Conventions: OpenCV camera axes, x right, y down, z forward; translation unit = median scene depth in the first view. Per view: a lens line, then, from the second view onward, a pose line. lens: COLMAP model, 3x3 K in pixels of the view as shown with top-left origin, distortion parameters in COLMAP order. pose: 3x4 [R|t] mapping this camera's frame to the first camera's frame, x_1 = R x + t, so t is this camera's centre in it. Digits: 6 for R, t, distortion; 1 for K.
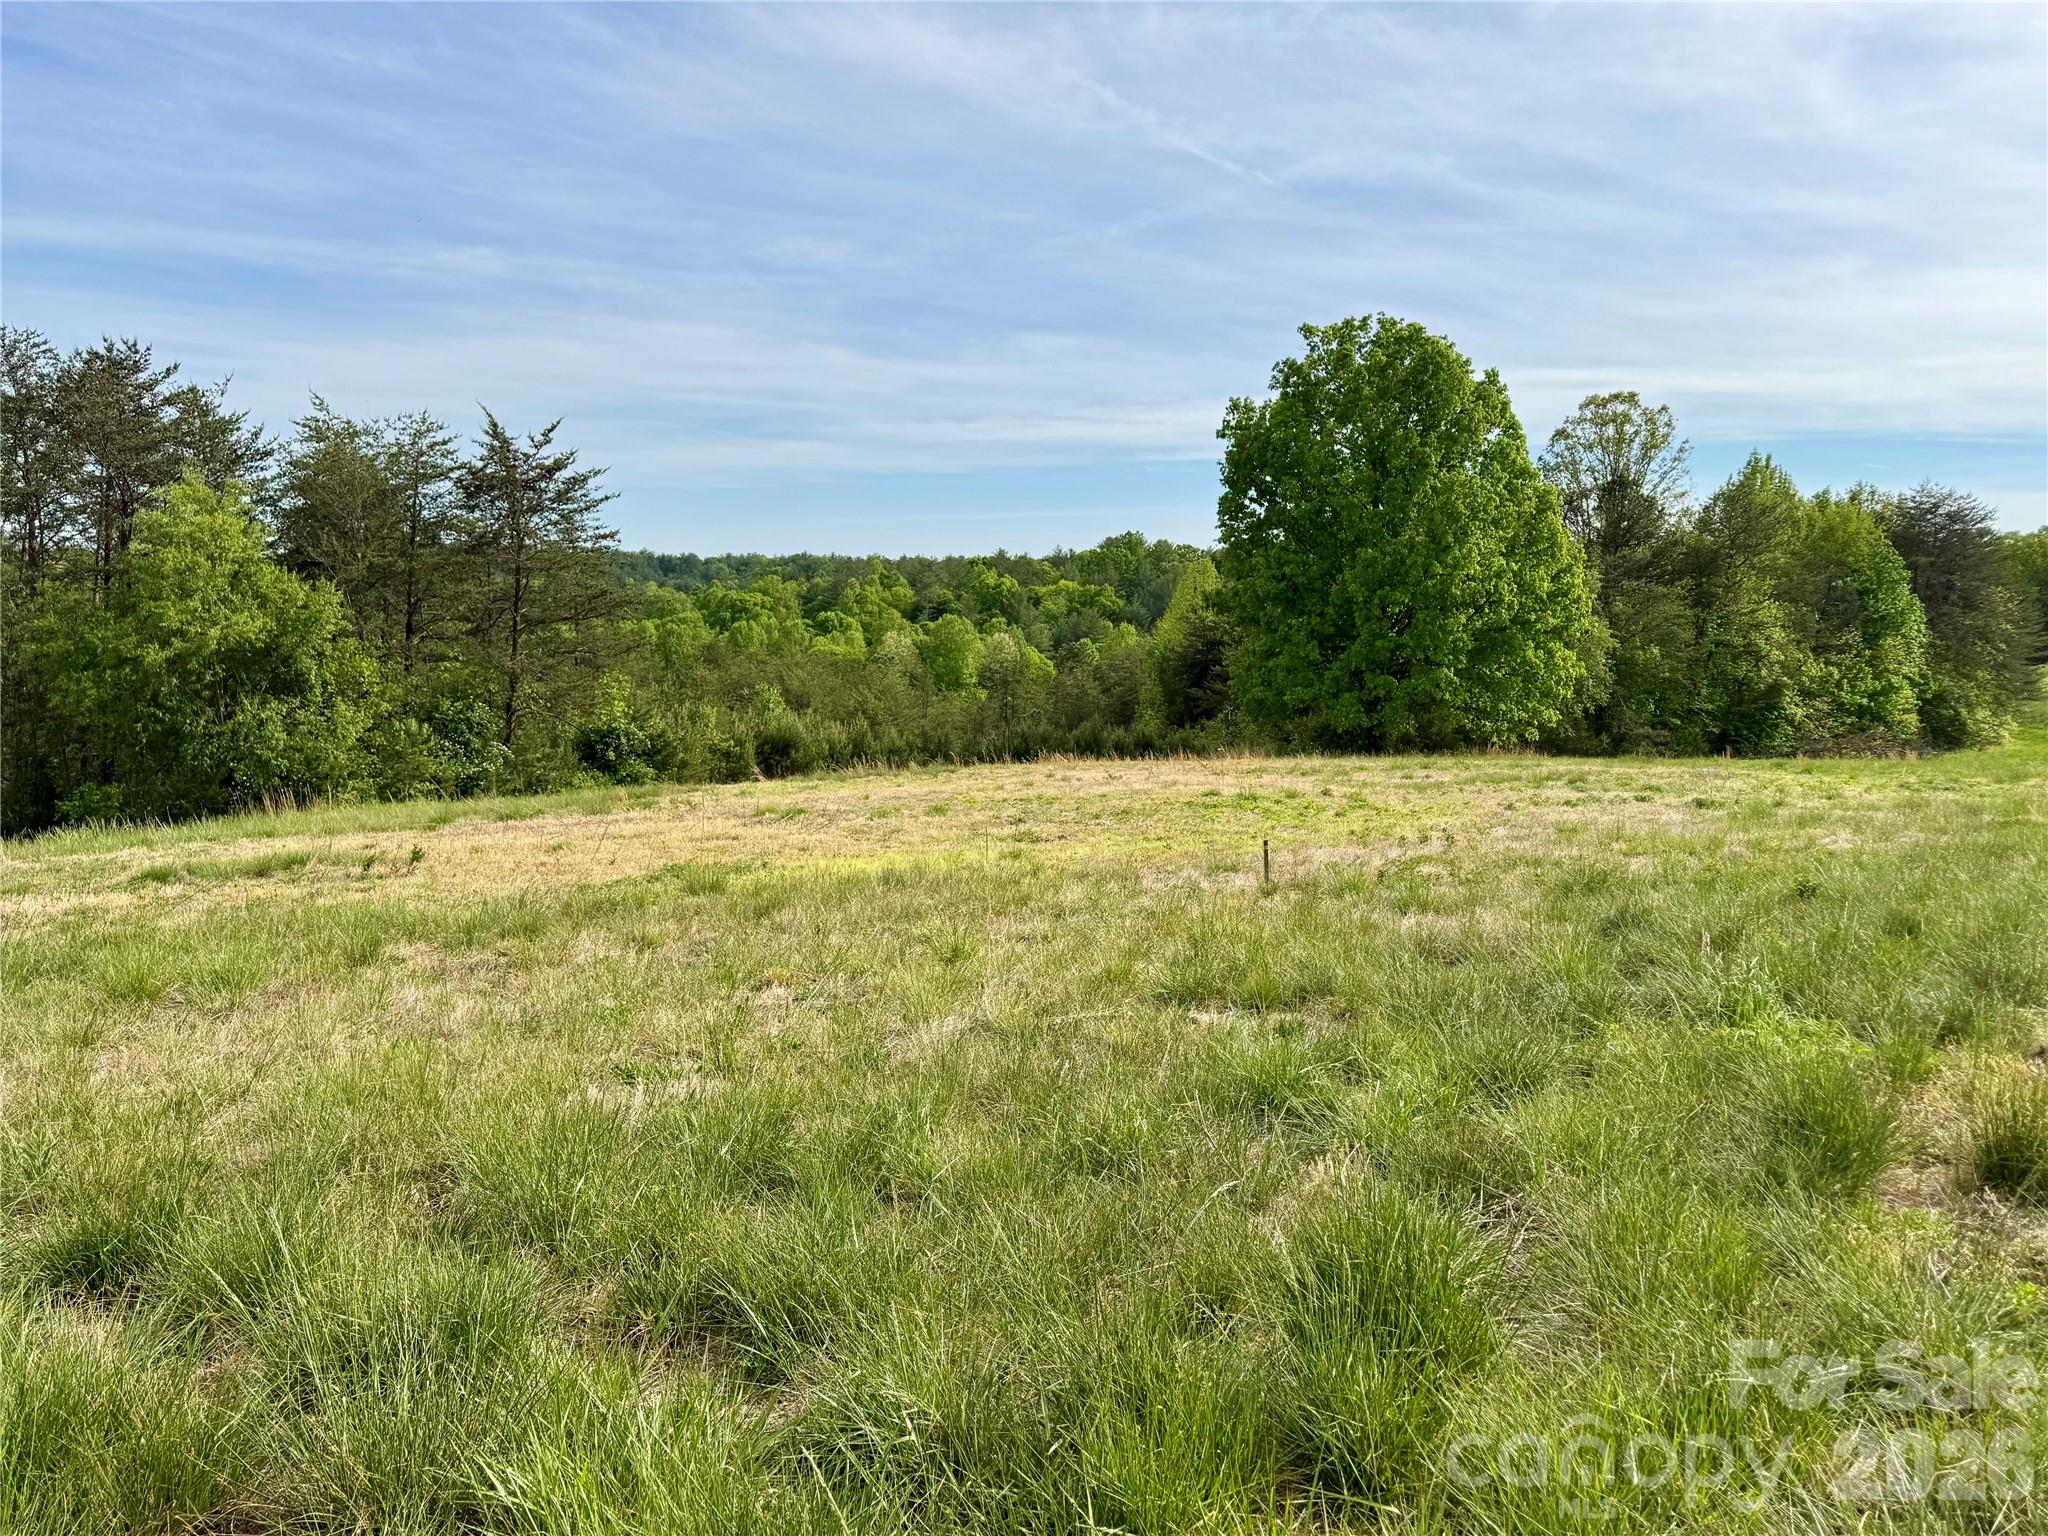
lens RADIAL K [[1480.1, 0, 1021.4], [0, 1480.1, 779.9], [0, 0, 1]] dist [0.028049, -0.072782]
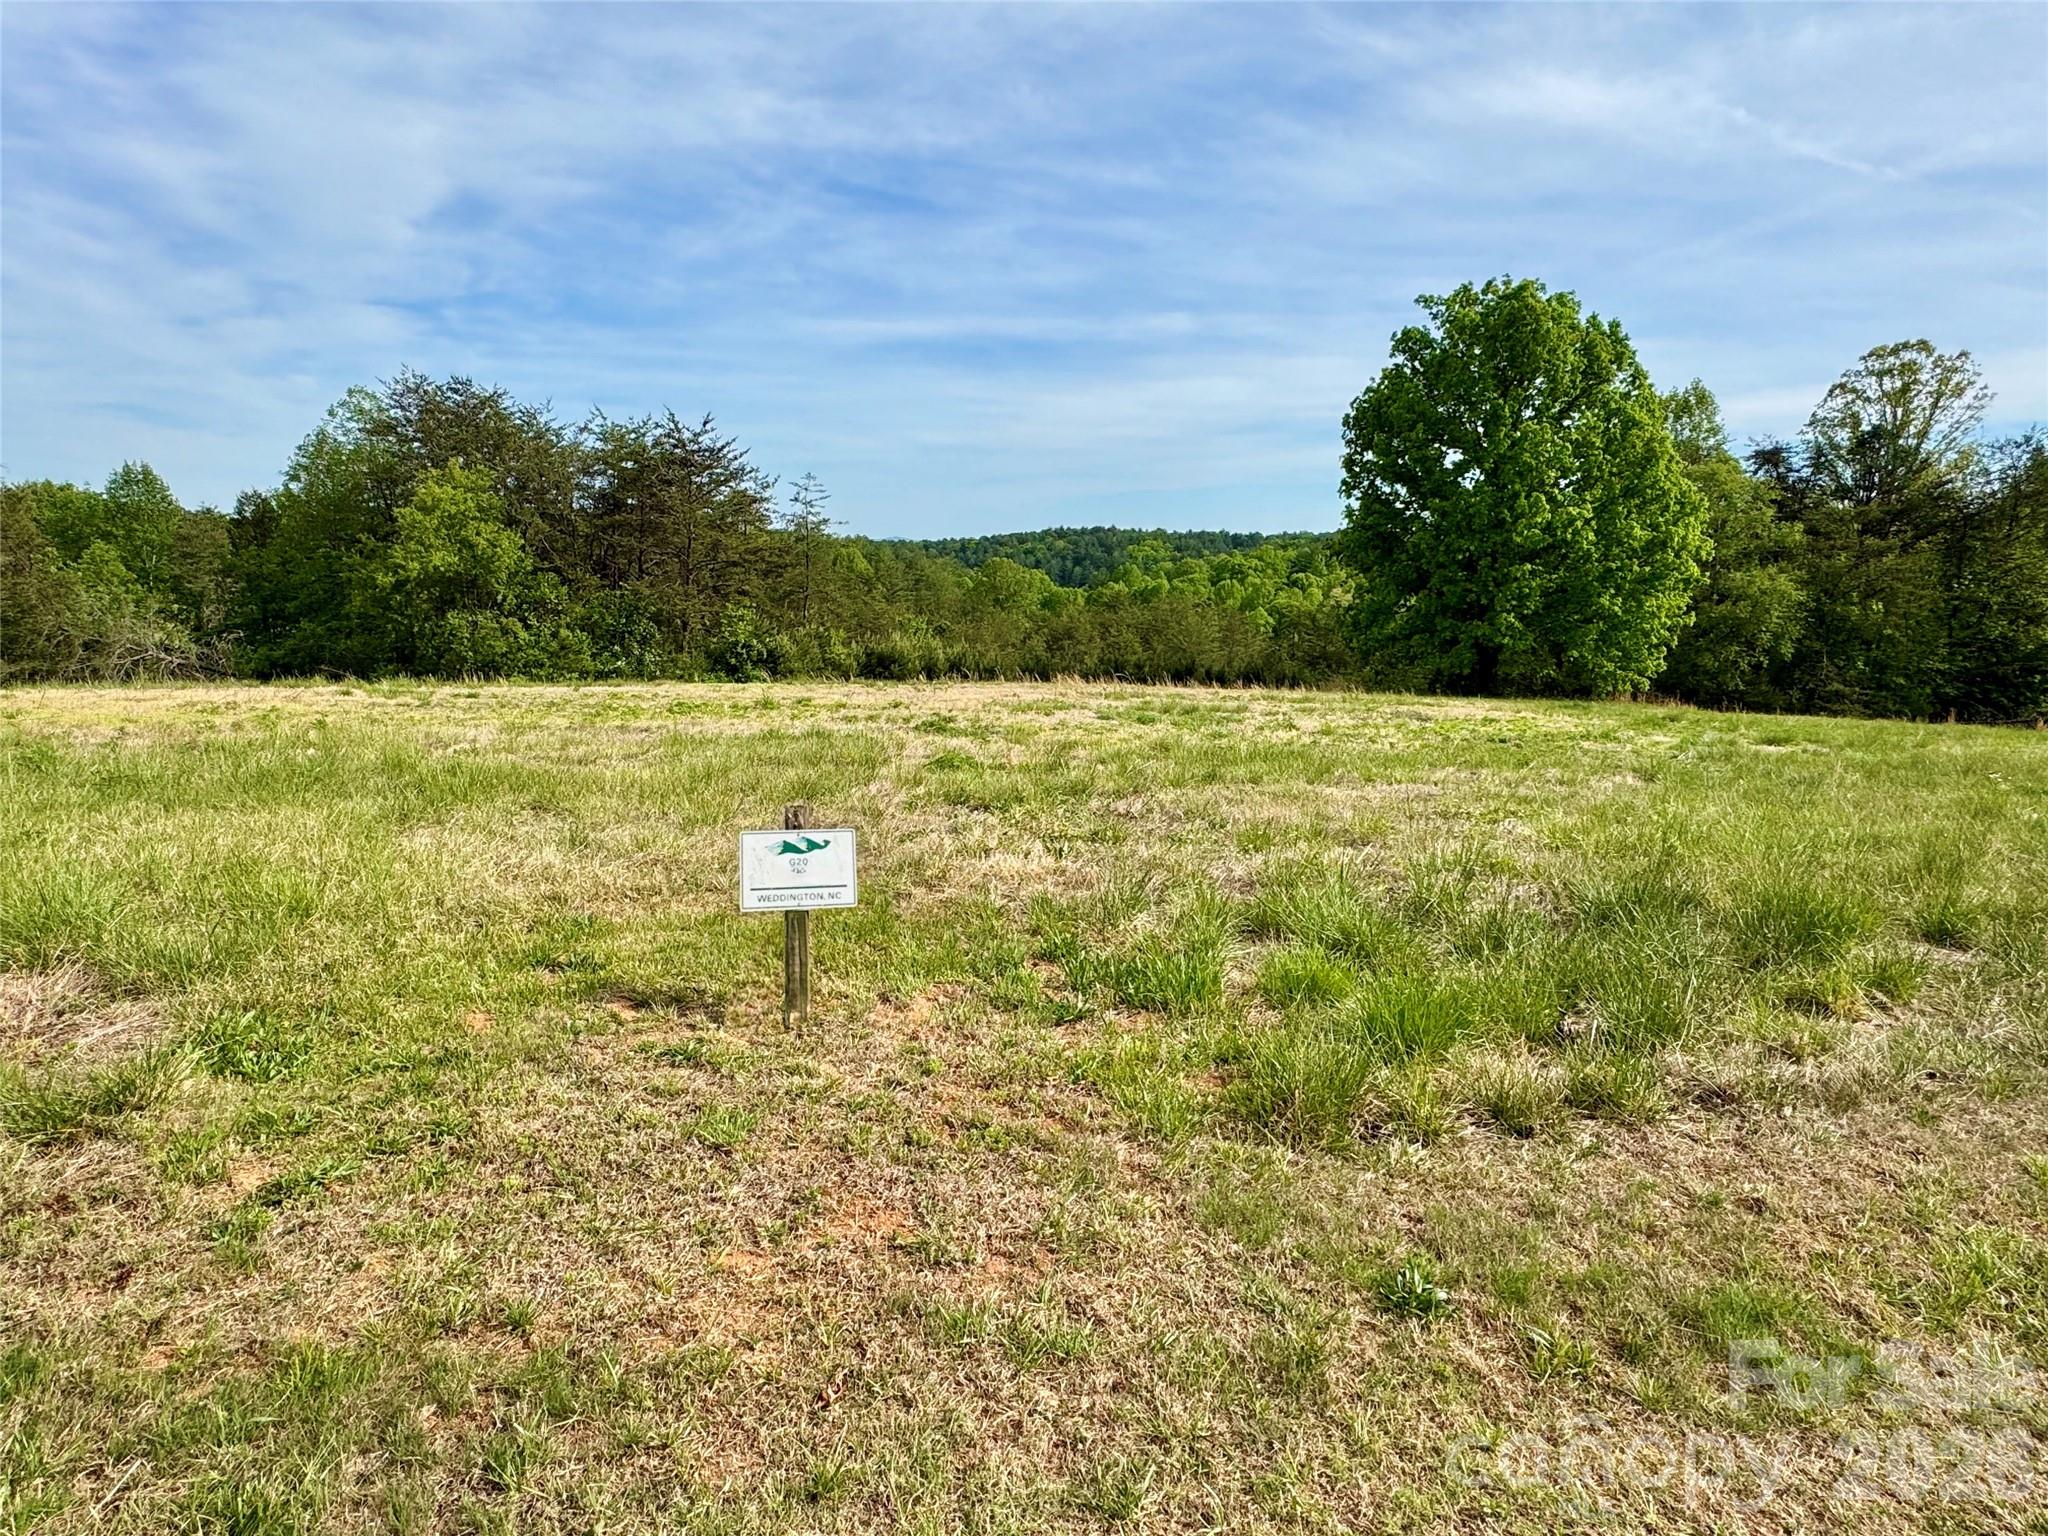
lens RADIAL K [[1099.1, 0, 1035.5], [0, 1099.1, 815.6], [0, 0, 1]] dist [-0.019017, -0.003801]
pose [[0.886560, 0.100264, -0.451618, 0.245963], [-0.055827, 0.992284, 0.110706, 0.001033], [0.459233, -0.072935, 0.885317, 0.091933]]
